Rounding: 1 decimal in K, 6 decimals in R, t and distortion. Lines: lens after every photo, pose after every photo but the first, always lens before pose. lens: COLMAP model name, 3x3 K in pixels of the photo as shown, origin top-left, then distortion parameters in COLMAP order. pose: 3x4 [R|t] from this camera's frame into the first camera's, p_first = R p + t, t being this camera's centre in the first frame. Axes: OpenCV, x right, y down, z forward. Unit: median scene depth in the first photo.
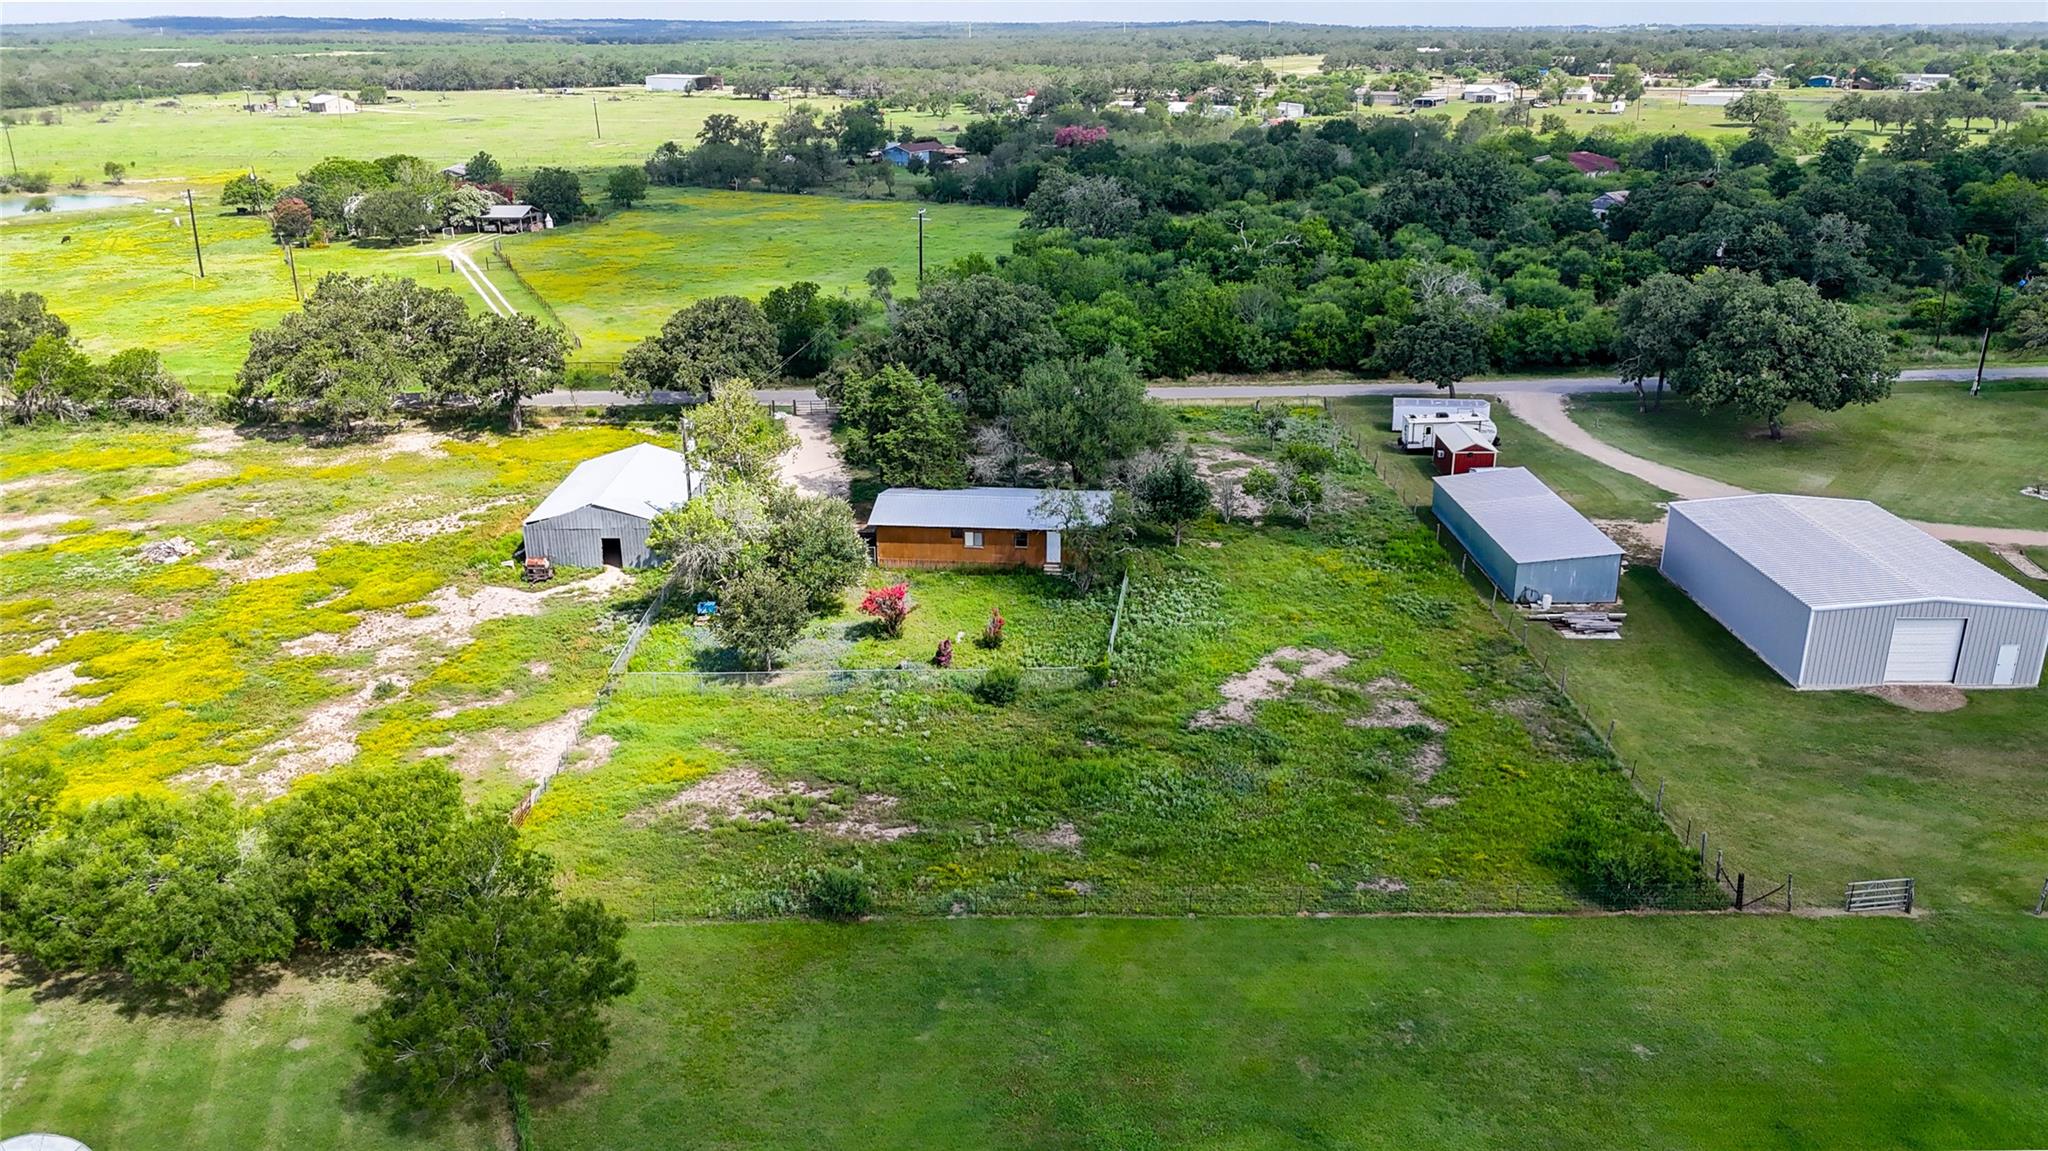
lens RADIAL K [[1509.6, 0, 1025.8], [0, 1509.6, 580.0], [0, 0, 1]] dist [0.072339, -0.071030]
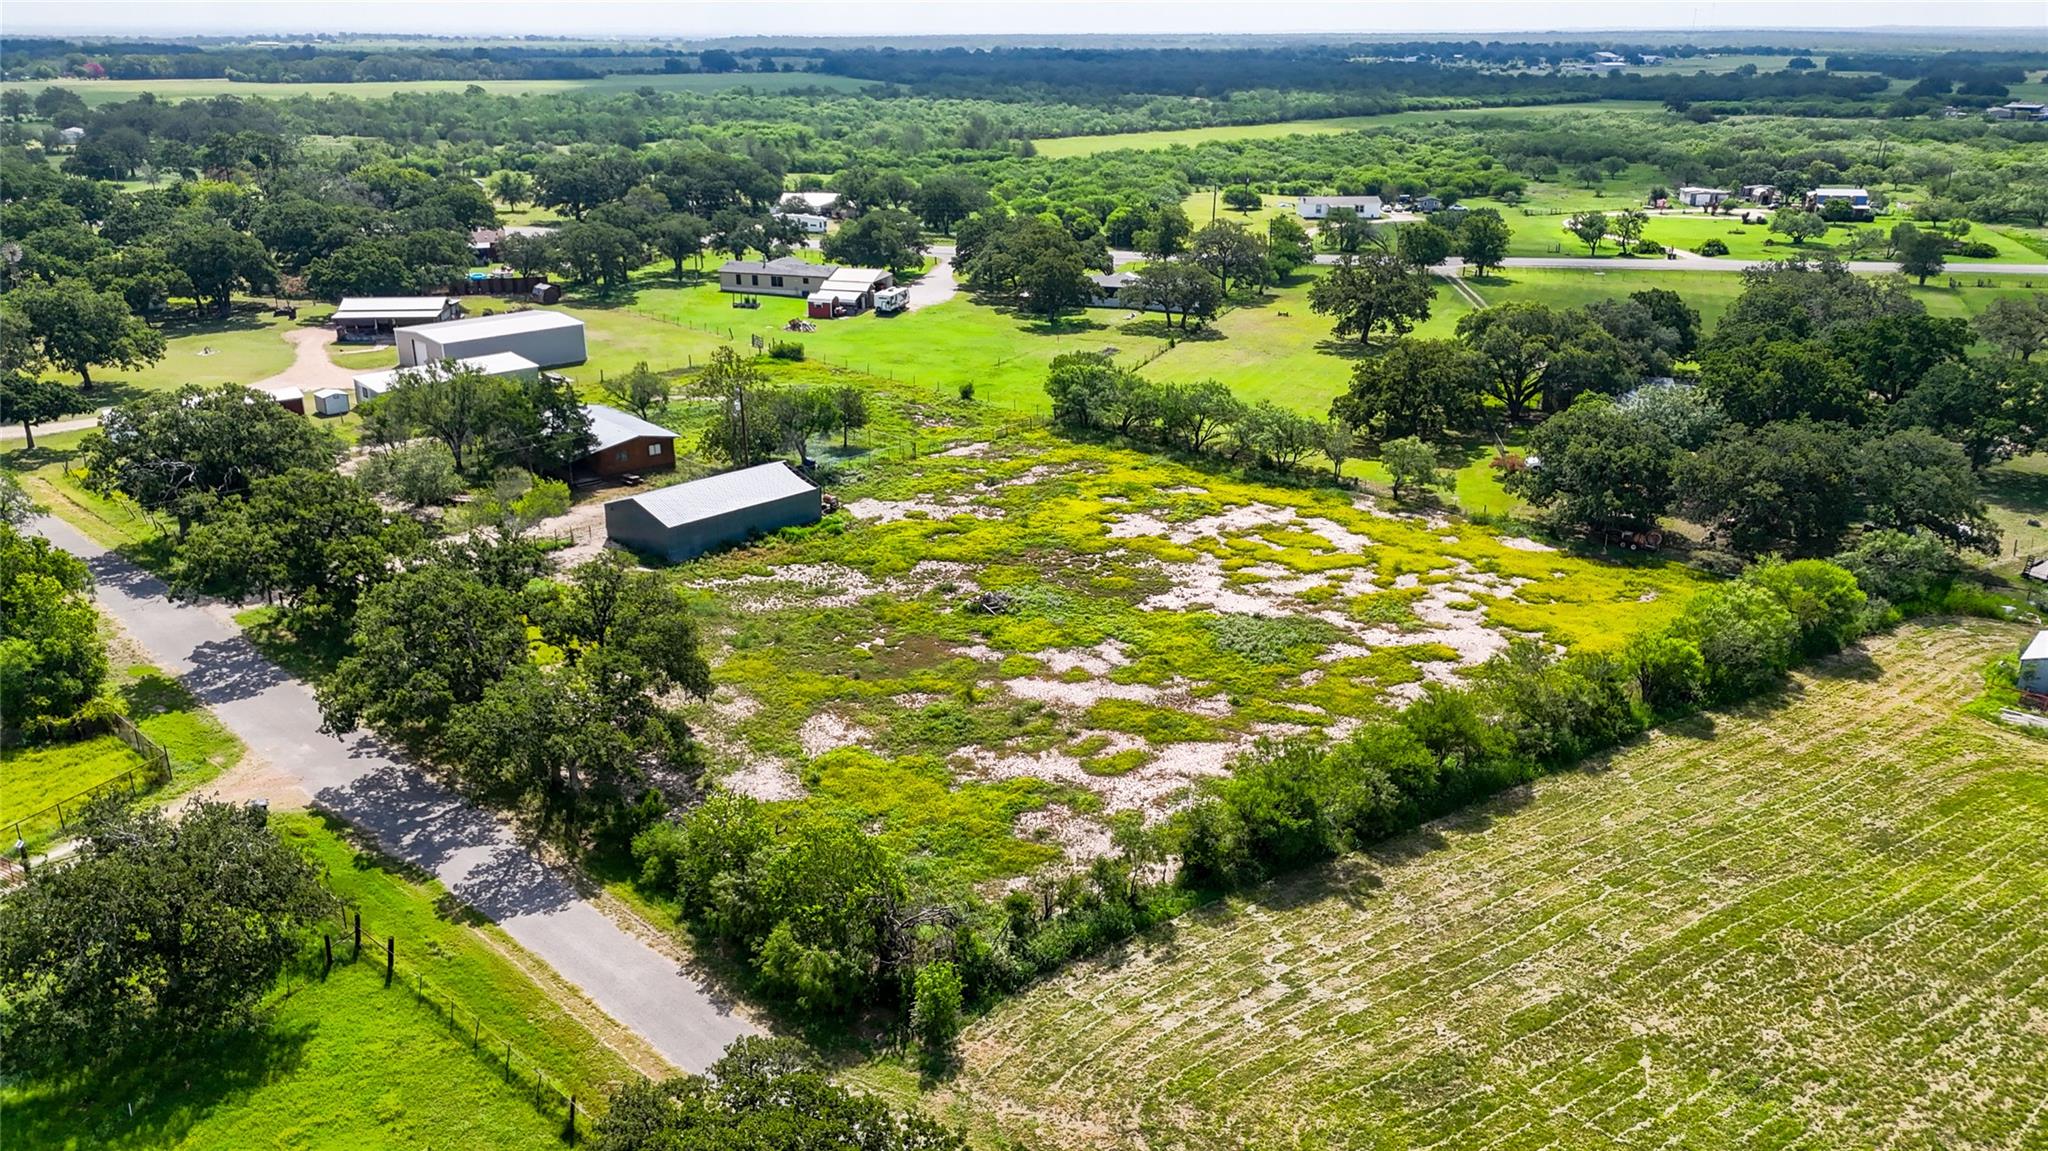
lens RADIAL K [[1509.6, 0, 1025.8], [0, 1509.6, 580.0], [0, 0, 1]] dist [0.072339, -0.071030]
pose [[-0.709589, -0.242041, 0.661740, -1.614638], [0.237724, 0.801850, 0.548201, -0.779033], [-0.663303, 0.546309, -0.511444, 1.904968]]
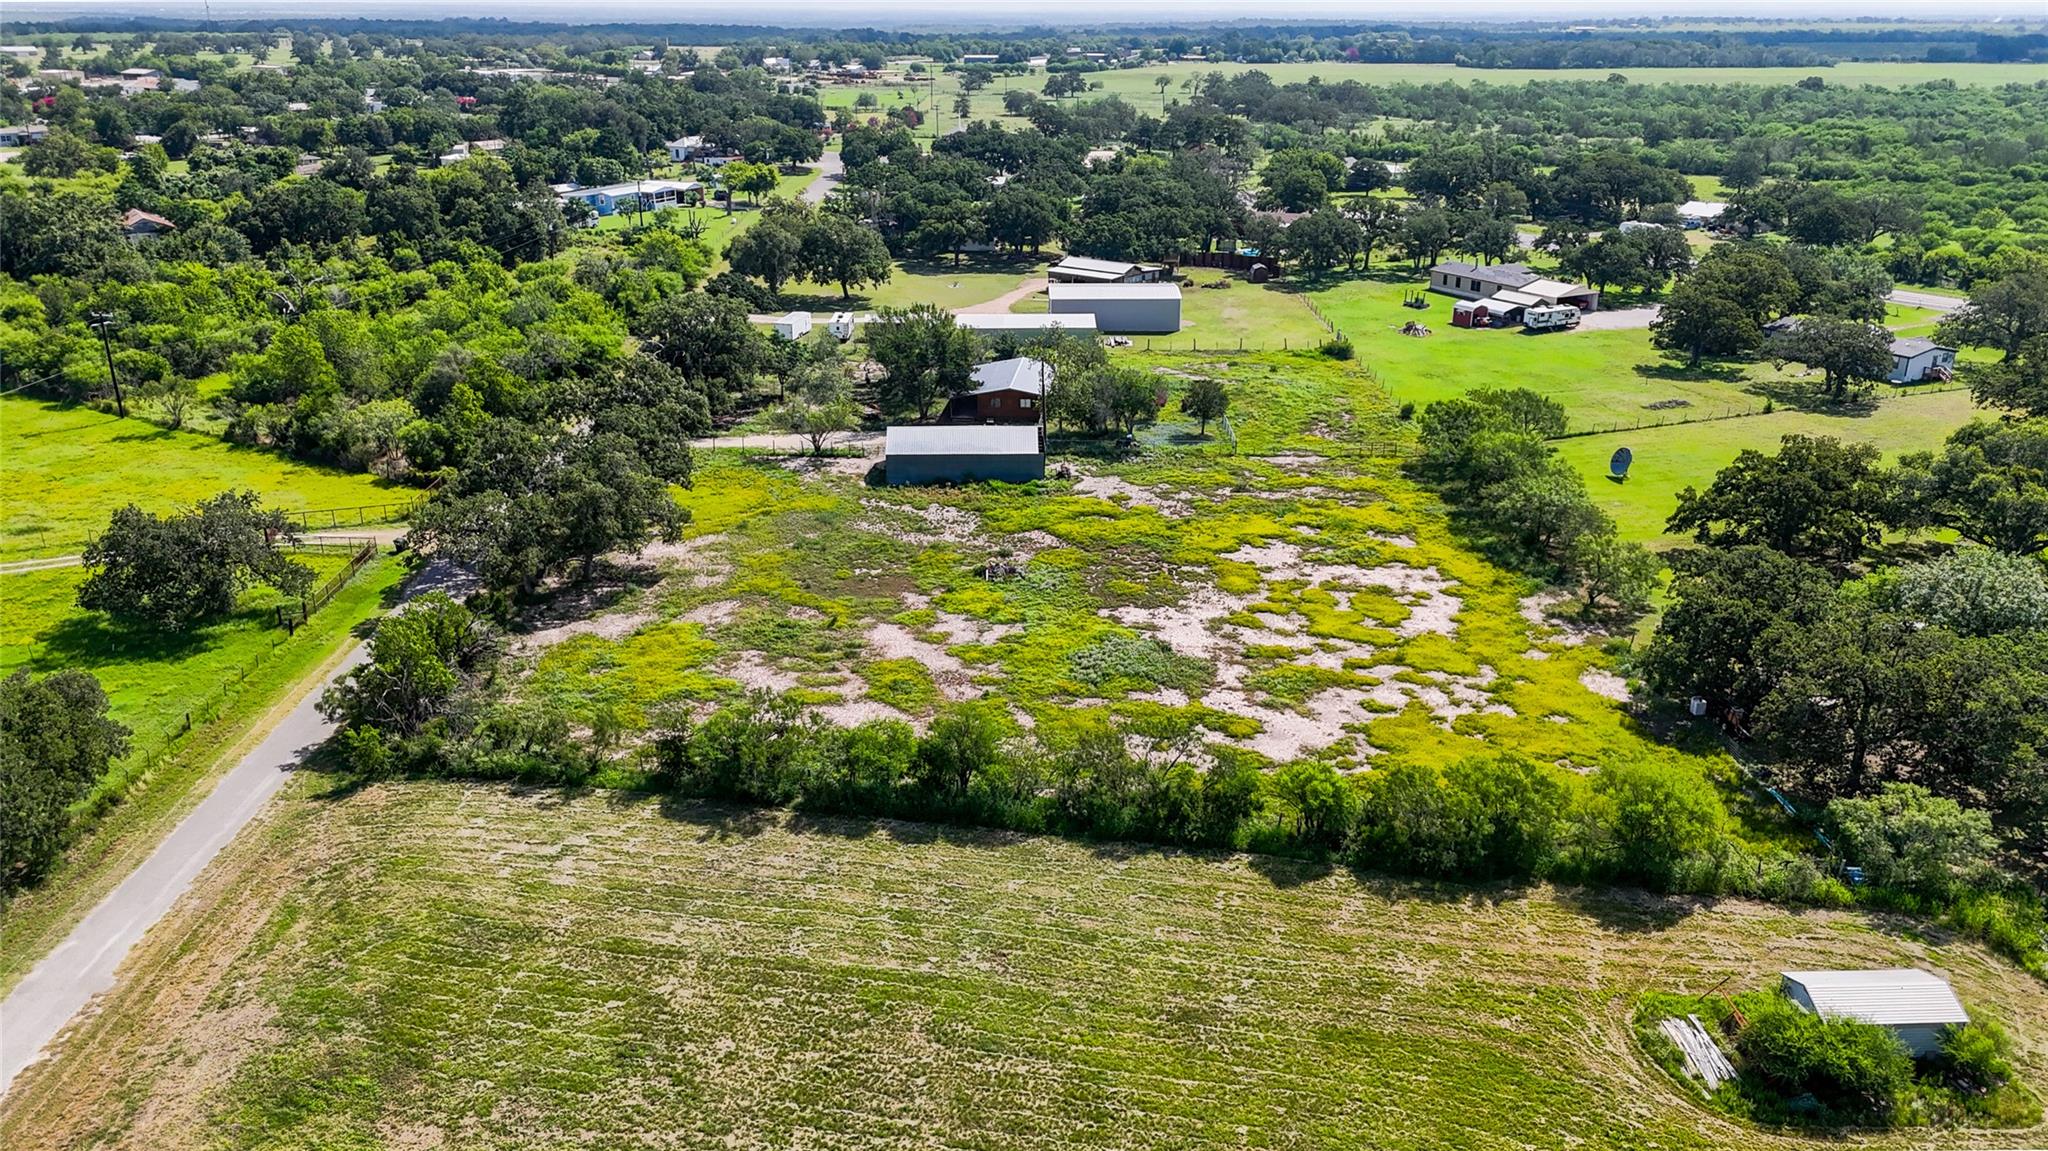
lens RADIAL K [[1516.4, 0, 1023.4], [0, 1516.4, 577.0], [0, 0, 1]] dist [0.078897, -0.083761]
pose [[0.005528, -0.349120, 0.937062, -2.107935], [0.339333, 0.882129, 0.326652, -0.502936], [-0.940650, 0.316170, 0.123345, 1.036693]]
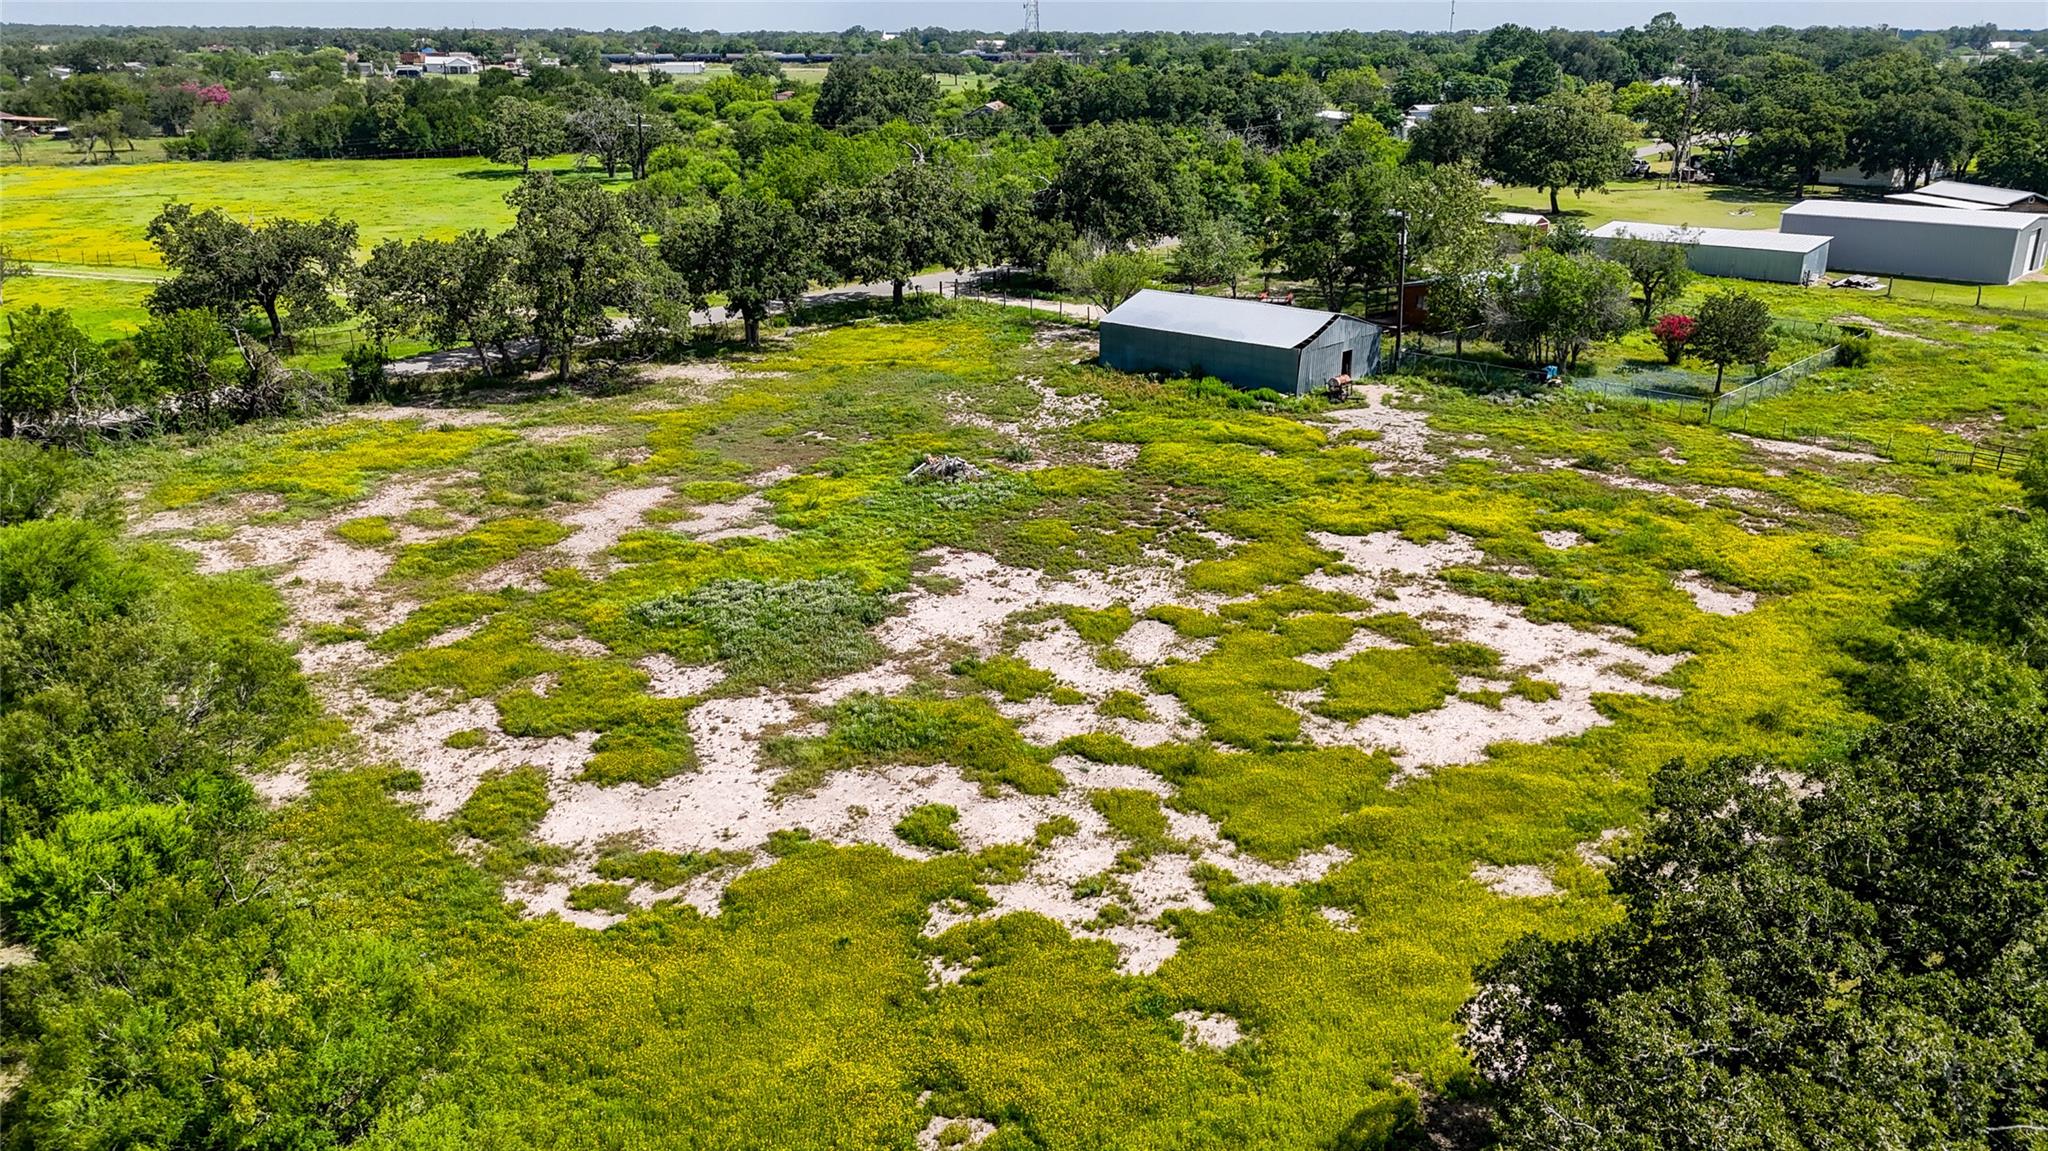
lens RADIAL K [[1504.3, 0, 1024.0], [0, 1504.3, 575.5], [0, 0, 1]] dist [0.081268, -0.119387]
pose [[0.694809, -0.244332, 0.676419, -1.295793], [0.247764, 0.964268, 0.093808, -0.036628], [-0.675169, 0.102414, 0.730519, 0.549326]]
